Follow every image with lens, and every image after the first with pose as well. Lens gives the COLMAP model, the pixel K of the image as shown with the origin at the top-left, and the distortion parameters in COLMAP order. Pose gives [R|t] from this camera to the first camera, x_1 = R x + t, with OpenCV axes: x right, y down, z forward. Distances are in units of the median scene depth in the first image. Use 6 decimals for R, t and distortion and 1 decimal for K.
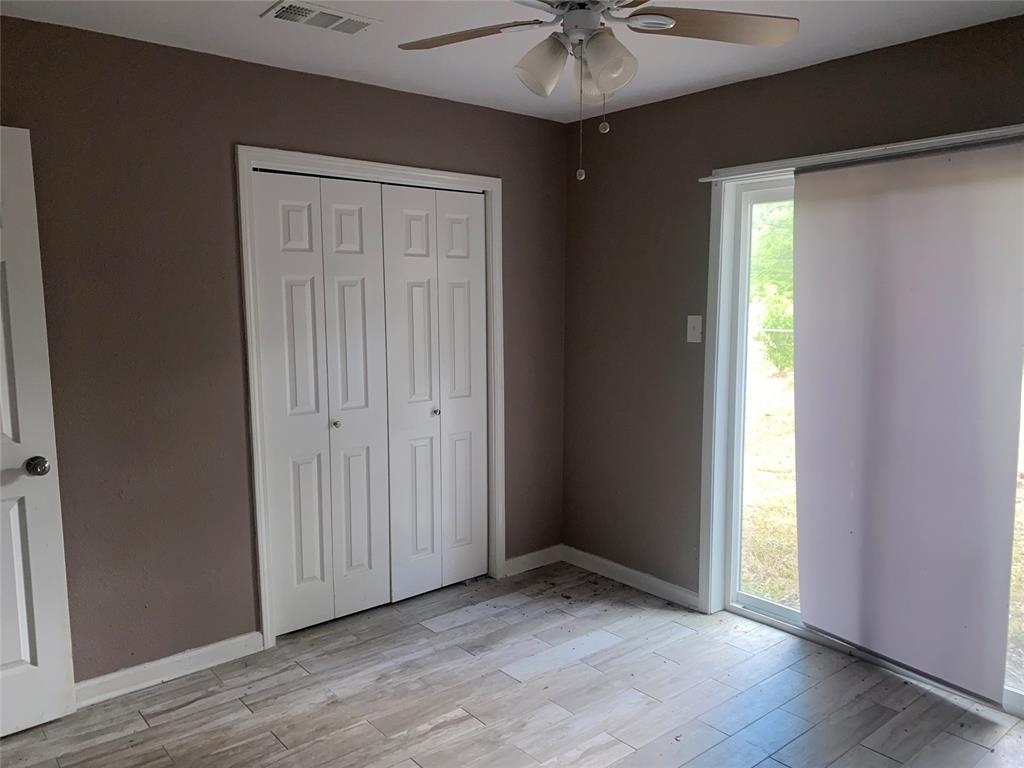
lens RADIAL K [[788.4, 0, 525.0], [0, 788.4, 385.9], [0, 0, 1]] dist [-0.000047, -0.037488]
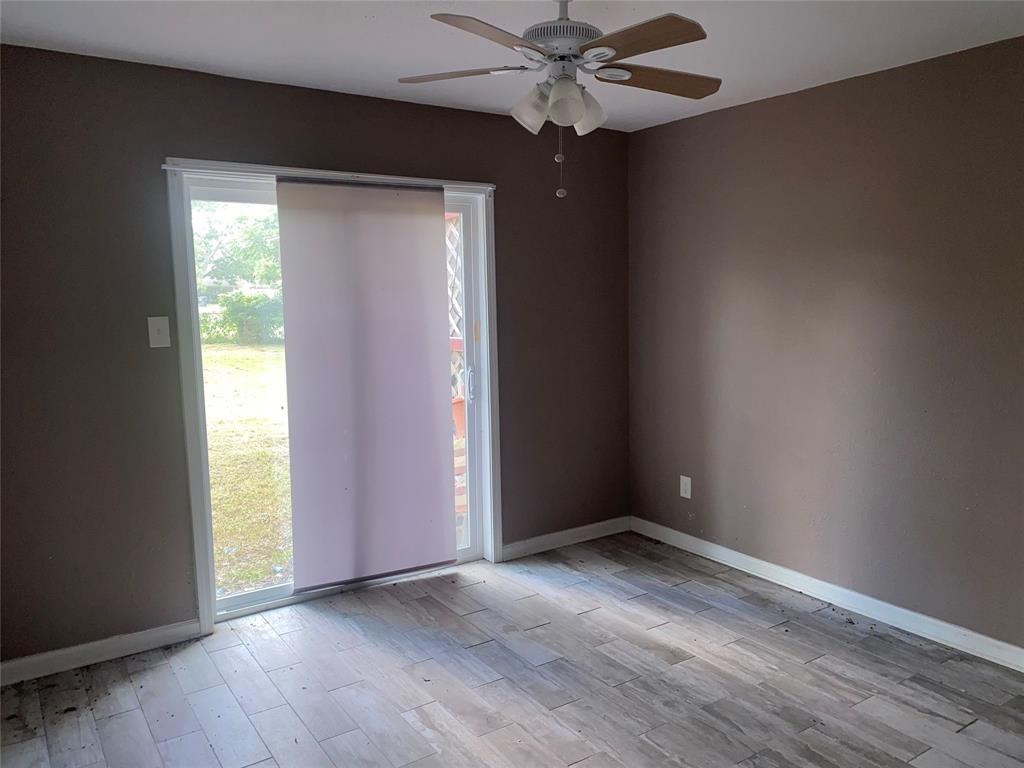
lens RADIAL K [[788.4, 0, 525.0], [0, 788.4, 385.9], [0, 0, 1]] dist [-0.000047, -0.037488]
pose [[0.064309, -0.116971, 0.991051, -0.675487], [0.124538, 0.986284, 0.108327, -0.059831], [-0.990129, 0.116457, 0.077995, 0.553148]]
